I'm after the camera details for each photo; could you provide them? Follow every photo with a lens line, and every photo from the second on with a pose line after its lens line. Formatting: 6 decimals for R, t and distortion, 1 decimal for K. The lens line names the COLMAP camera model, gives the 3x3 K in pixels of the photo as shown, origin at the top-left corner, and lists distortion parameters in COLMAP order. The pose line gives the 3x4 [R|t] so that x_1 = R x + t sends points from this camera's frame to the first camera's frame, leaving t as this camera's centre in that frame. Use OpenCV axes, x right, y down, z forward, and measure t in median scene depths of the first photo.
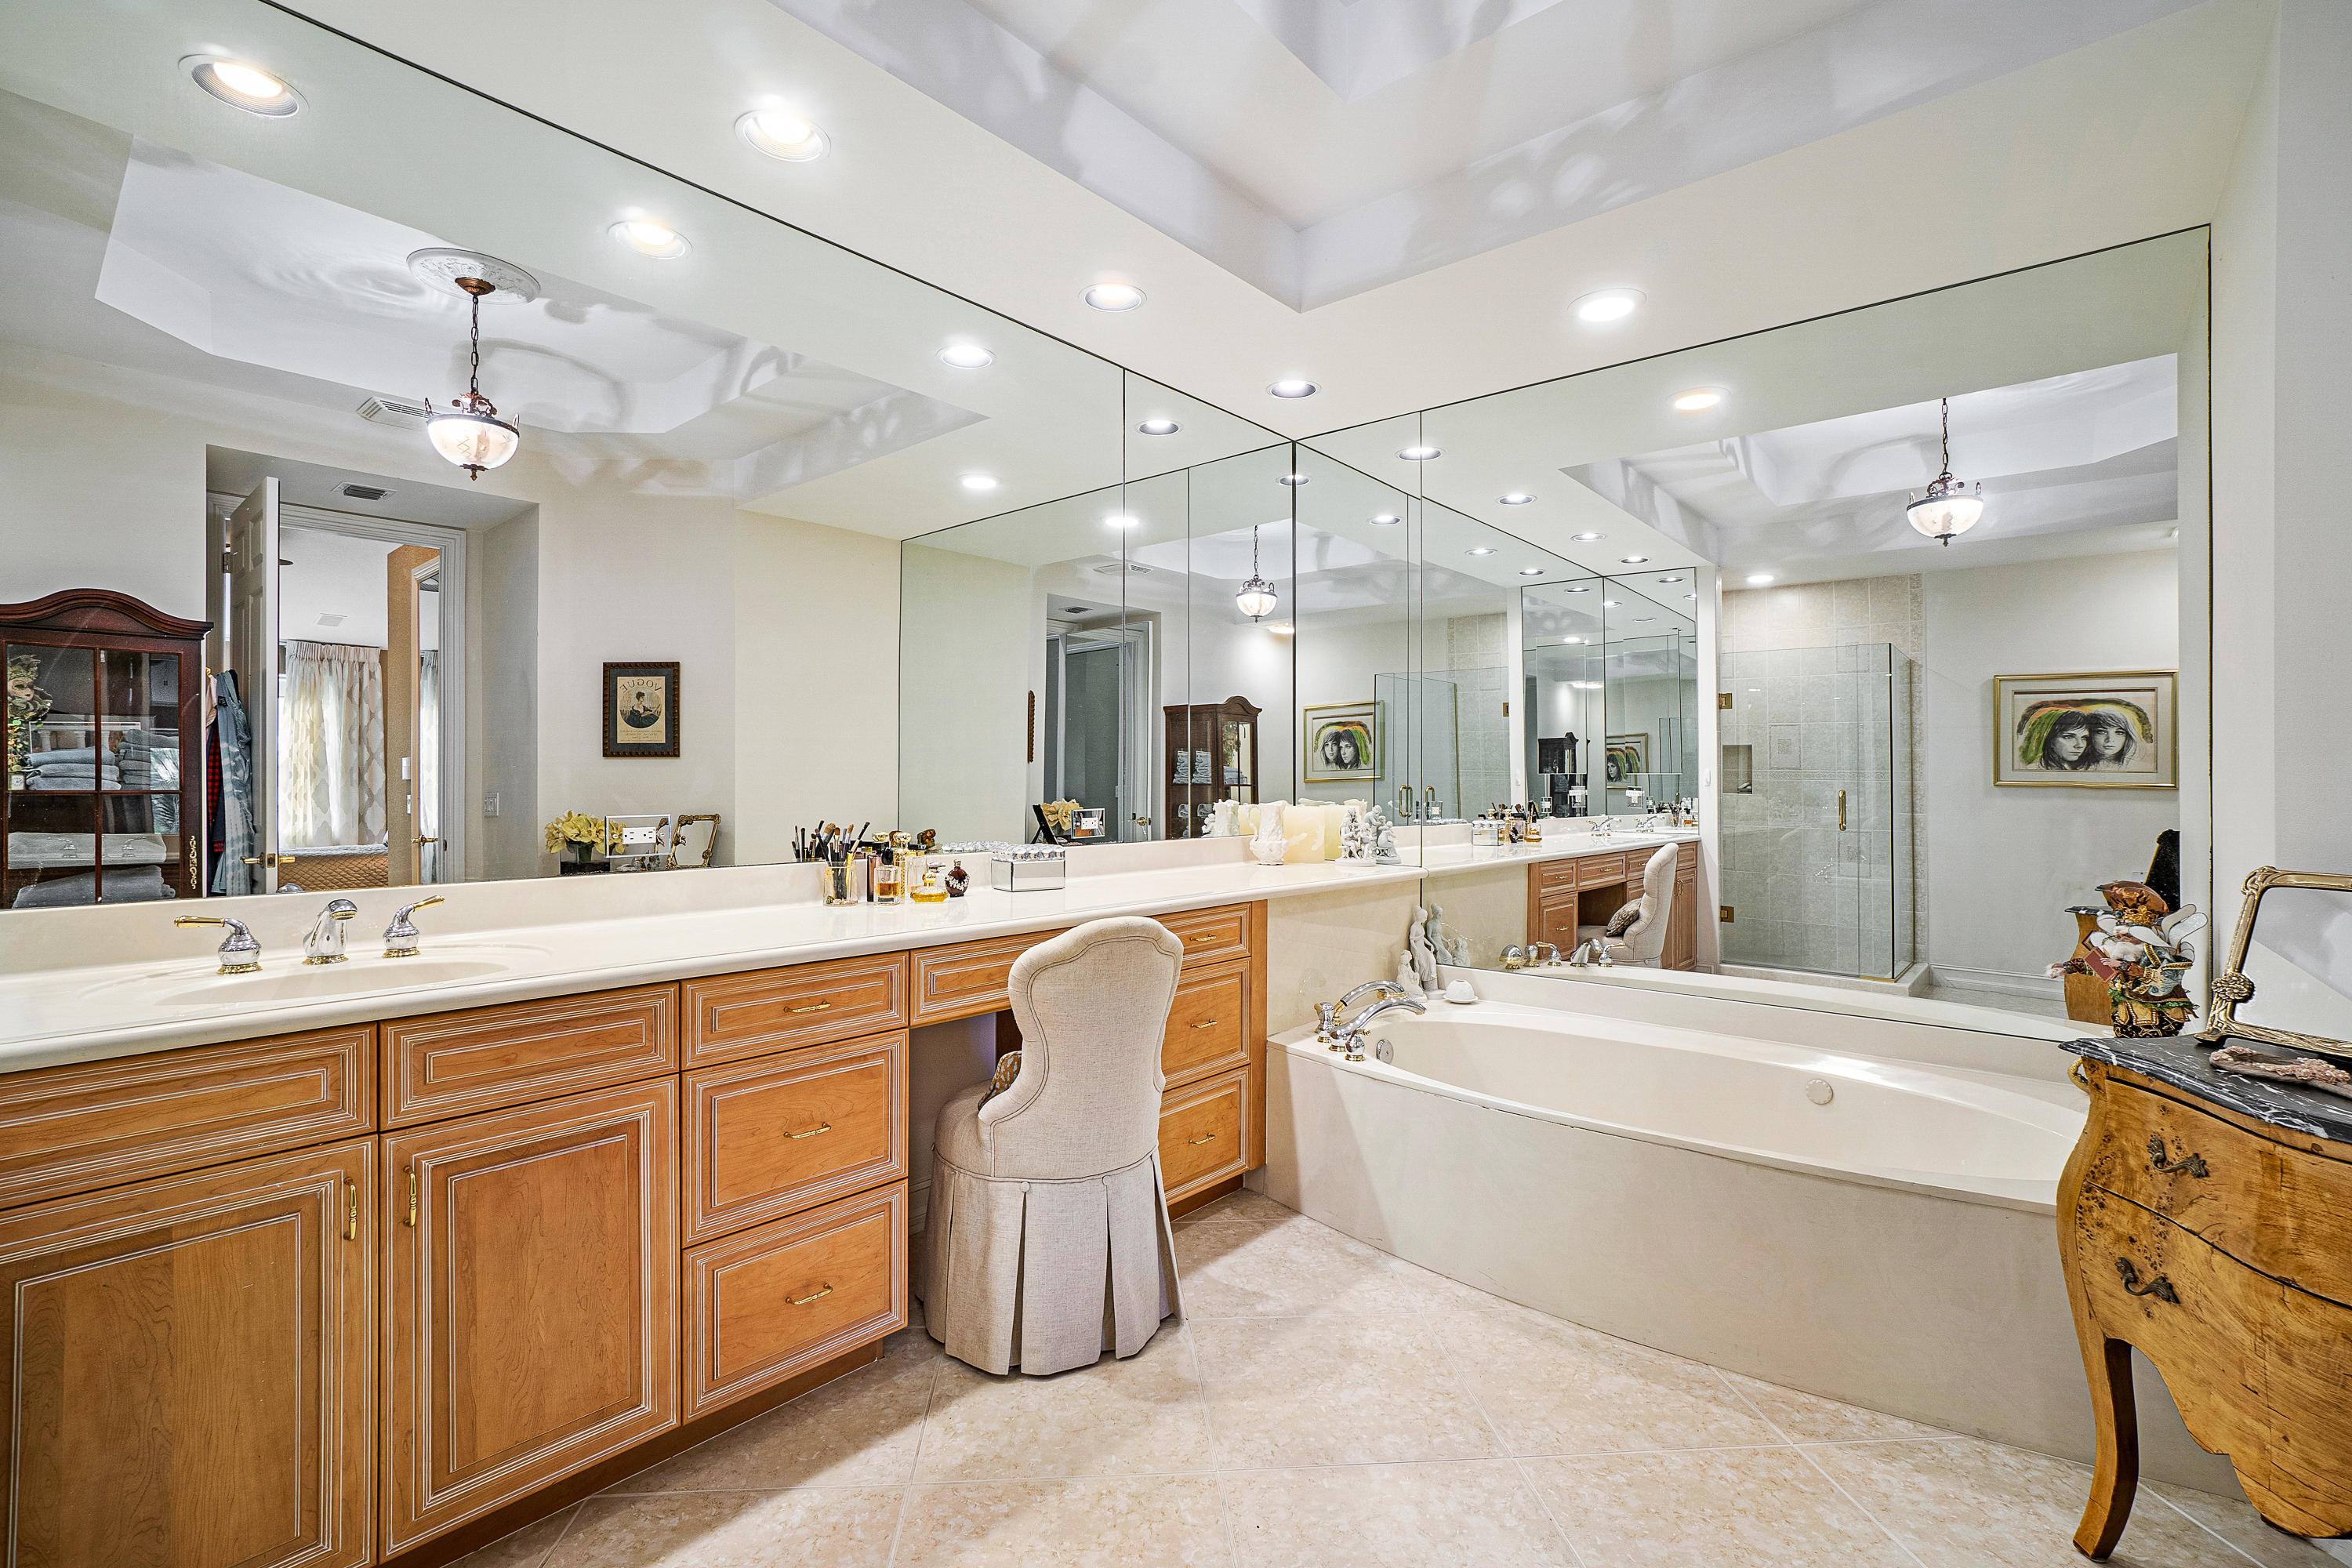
lens RADIAL K [[1058.7, 0, 1074.4], [0, 1058.7, 767.1], [0, 0, 1]] dist [-0.036800, 0.022959]
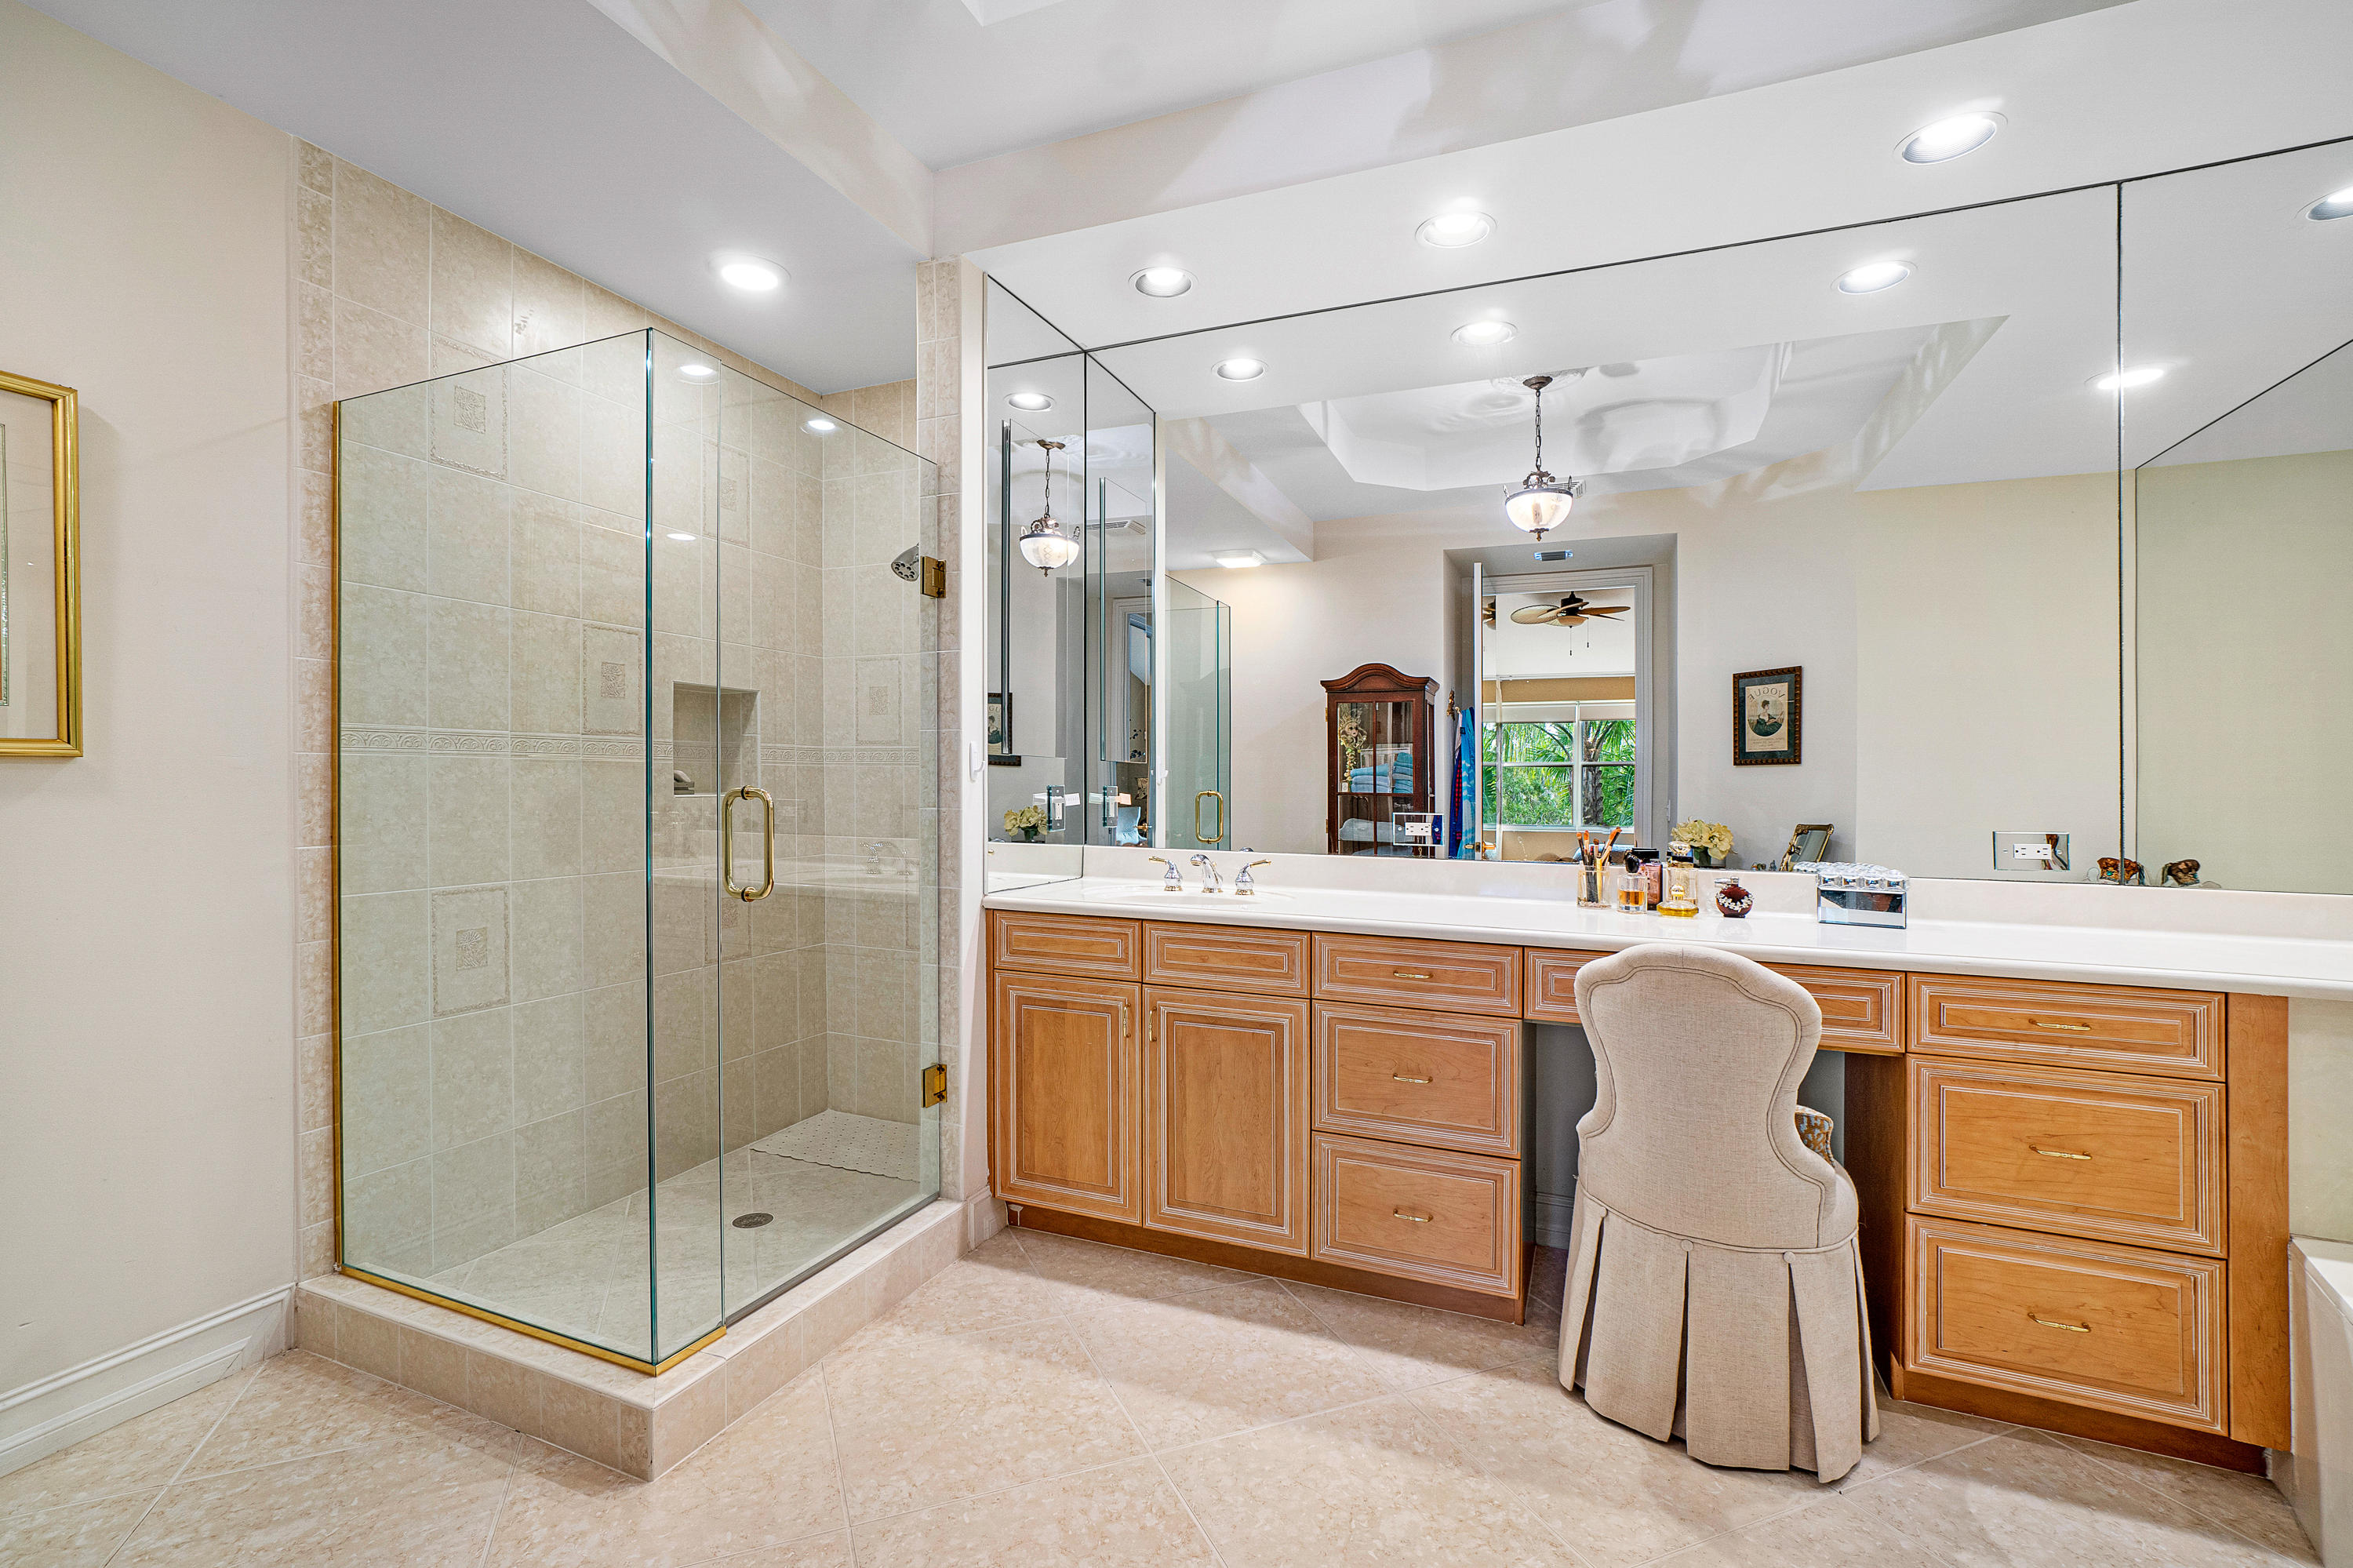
lens RADIAL K [[1021.4, 0, 1162.4], [0, 1021.4, 778.3], [0, 0, 1]] dist [-0.029892, 0.013983]
pose [[0.347340, -0.001412, -0.937738, 0.675459], [0.002699, 0.999996, -0.000506, 0.003921], [0.937735, -0.002355, 0.347343, 0.307031]]
